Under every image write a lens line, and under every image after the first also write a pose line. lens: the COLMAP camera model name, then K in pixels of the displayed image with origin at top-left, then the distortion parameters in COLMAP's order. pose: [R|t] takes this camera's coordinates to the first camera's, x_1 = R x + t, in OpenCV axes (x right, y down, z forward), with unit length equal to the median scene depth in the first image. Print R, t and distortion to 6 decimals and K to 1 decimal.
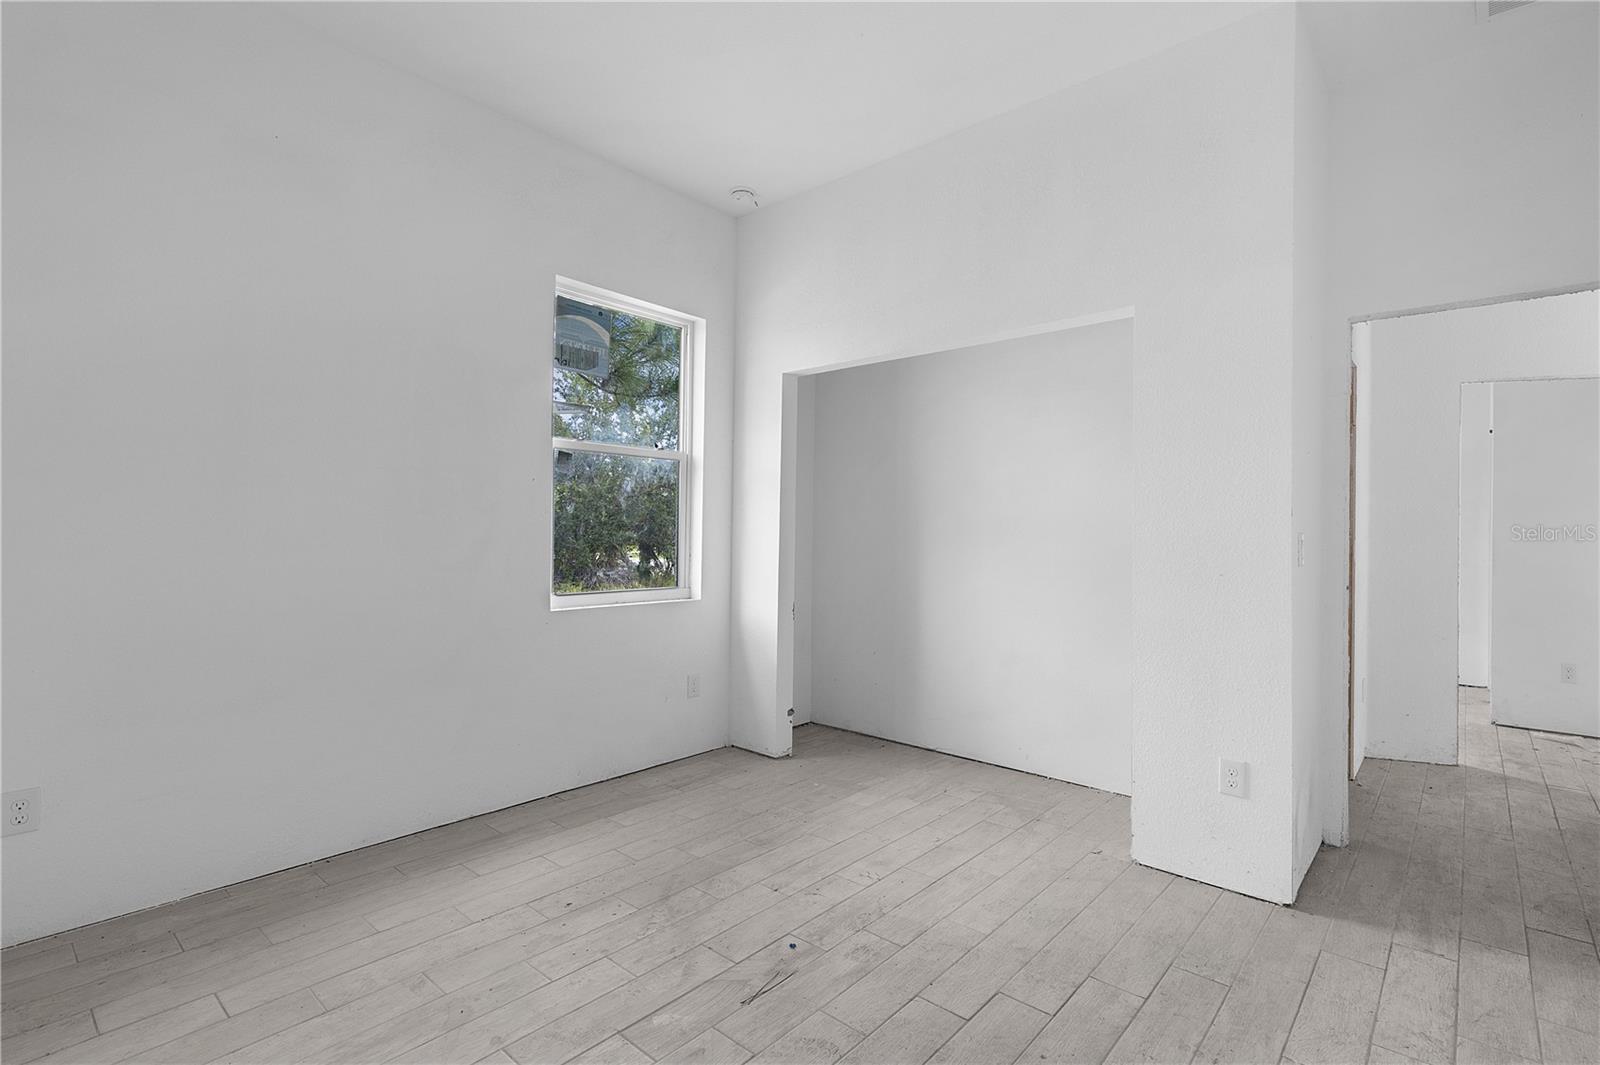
lens RADIAL K [[780.4, 0, 800.0], [0, 780.4, 532.5], [0, 0, 1]] dist [0.002471, 0.000442]
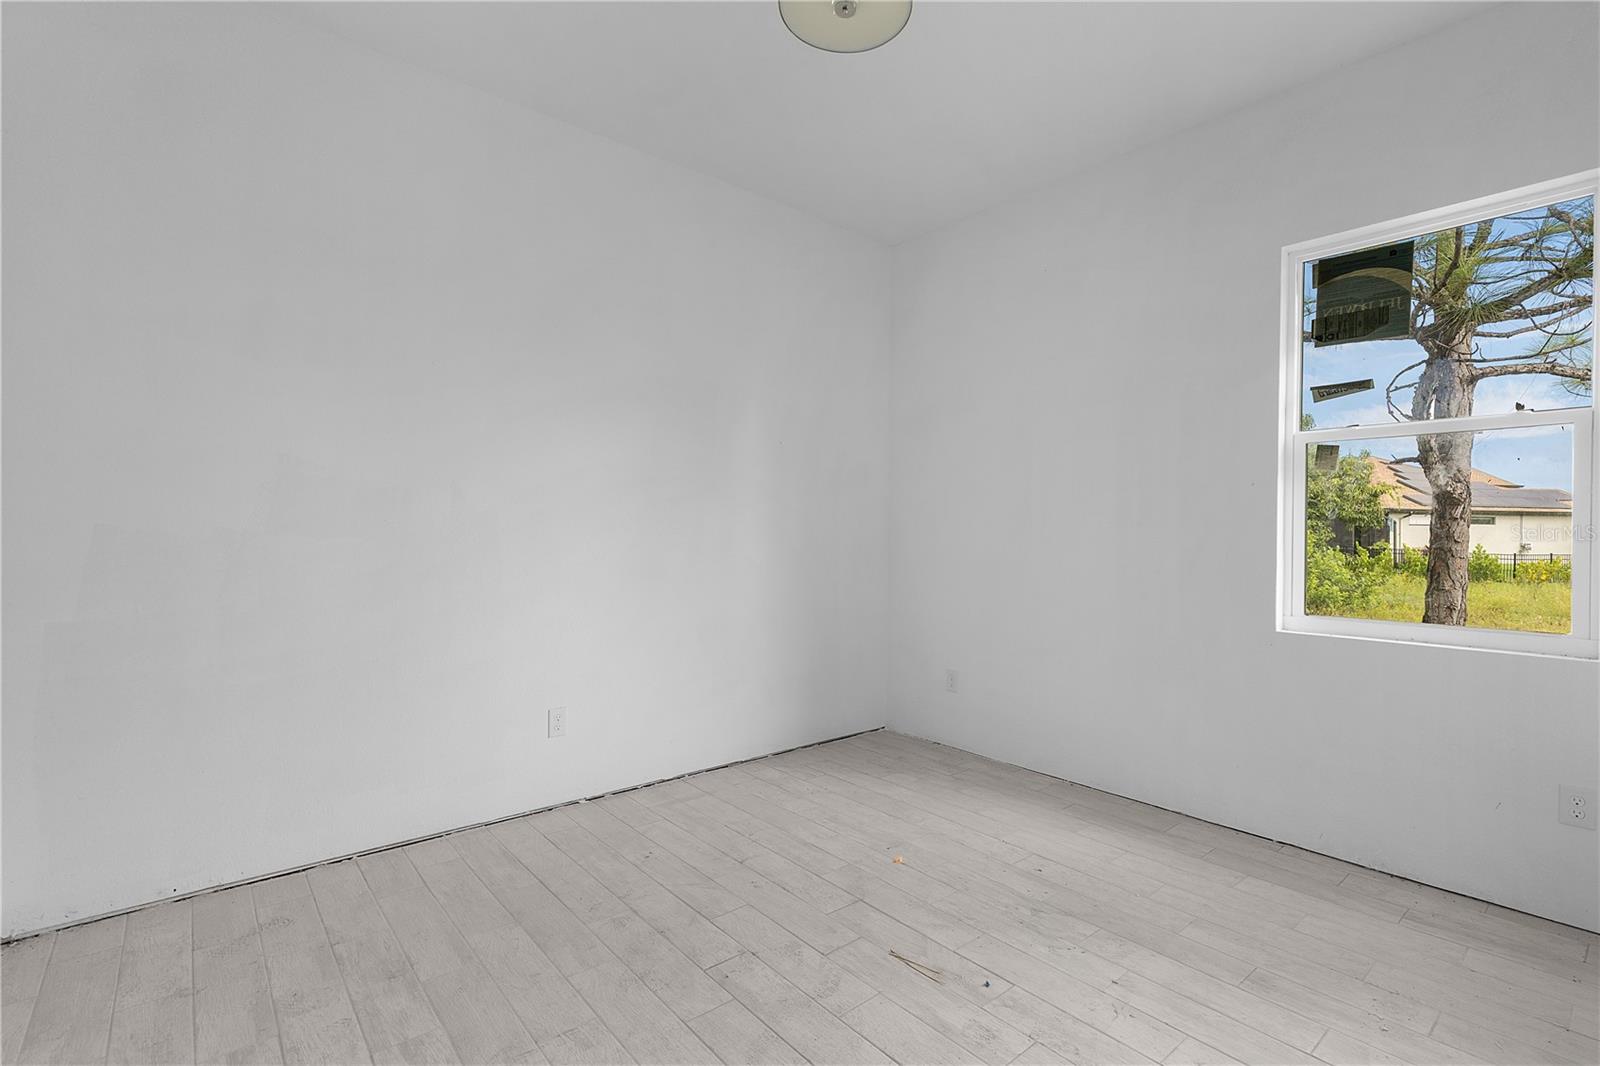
lens RADIAL K [[739.5, 0, 817.1], [0, 739.5, 552.8], [0, 0, 1]] dist [0.002268, 0.000101]
pose [[-0.152035, 0.016609, -0.988236, 0.736700], [-0.012342, 0.999749, 0.018701, 0.003102], [0.988298, 0.015040, -0.151792, 0.774787]]
